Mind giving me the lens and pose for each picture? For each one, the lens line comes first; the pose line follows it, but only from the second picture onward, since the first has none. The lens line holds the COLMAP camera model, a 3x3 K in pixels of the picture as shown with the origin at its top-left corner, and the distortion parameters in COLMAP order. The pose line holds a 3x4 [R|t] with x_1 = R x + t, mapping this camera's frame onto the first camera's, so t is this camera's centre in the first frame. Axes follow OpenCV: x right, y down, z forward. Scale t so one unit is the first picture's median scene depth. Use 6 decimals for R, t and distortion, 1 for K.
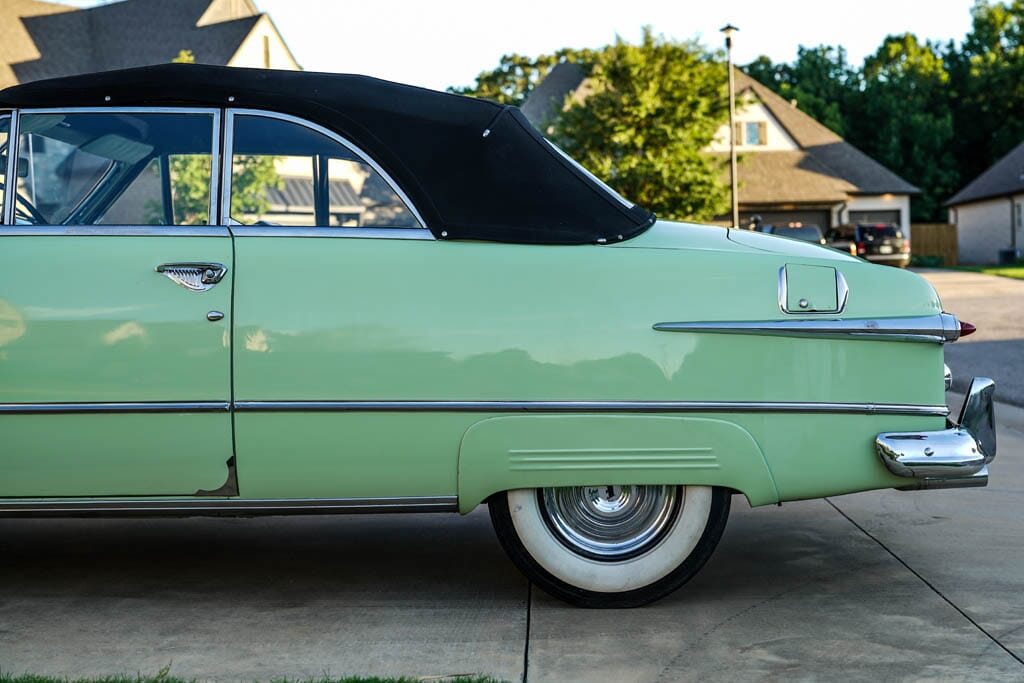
lens RADIAL K [[1280.5, 0, 513.4], [0, 1280.5, 325.8], [0, 0, 1]] dist [-0.007309, -0.004537]
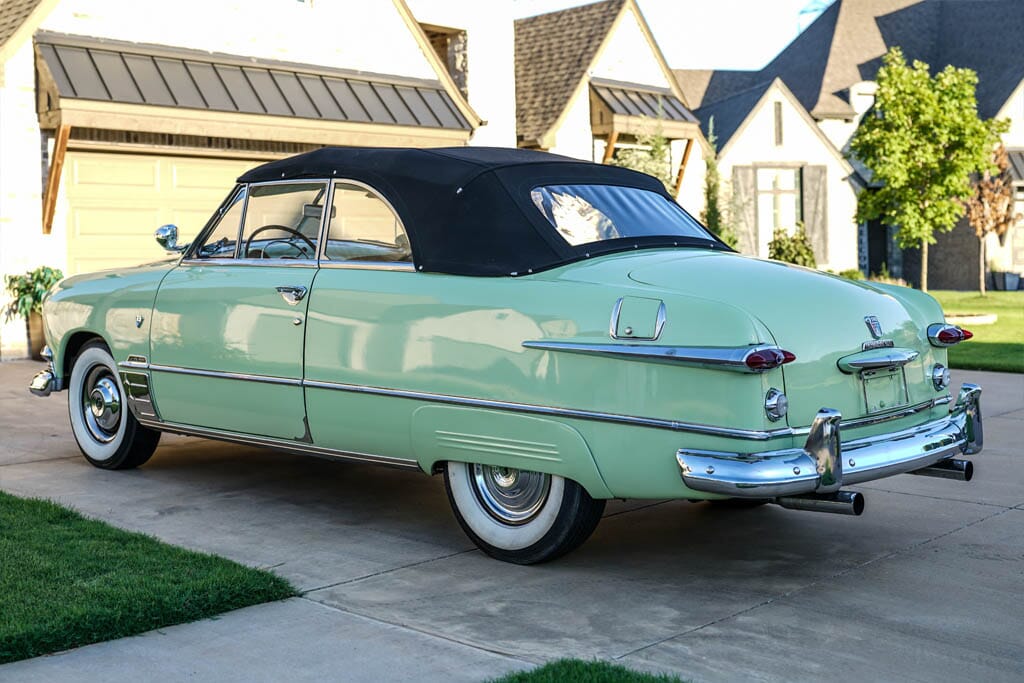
lens RADIAL K [[1280.5, 0, 513.4], [0, 1280.5, 325.8], [0, 0, 1]] dist [-0.007309, -0.004537]
pose [[0.737525, 0.042184, -0.674001, 0.117973], [-0.026189, 0.999083, 0.033873, -0.007383], [0.674812, -0.007331, 0.737953, 0.007992]]
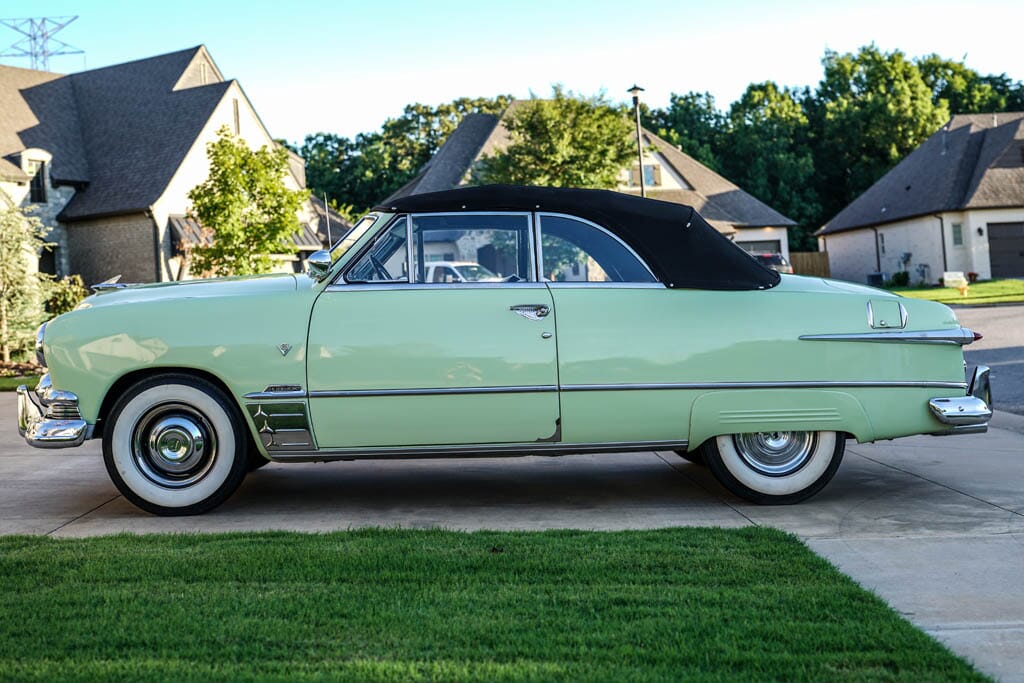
lens RADIAL K [[1210.1, 0, 393.9], [0, 1210.1, 279.3], [0, 0, 1]] dist [-0.044335, 0.048321]
pose [[0.999849, -0.014502, 0.009561, -0.054813], [0.015024, 0.998256, -0.057086, 0.000790], [-0.008717, 0.057221, 0.998323, -0.074387]]
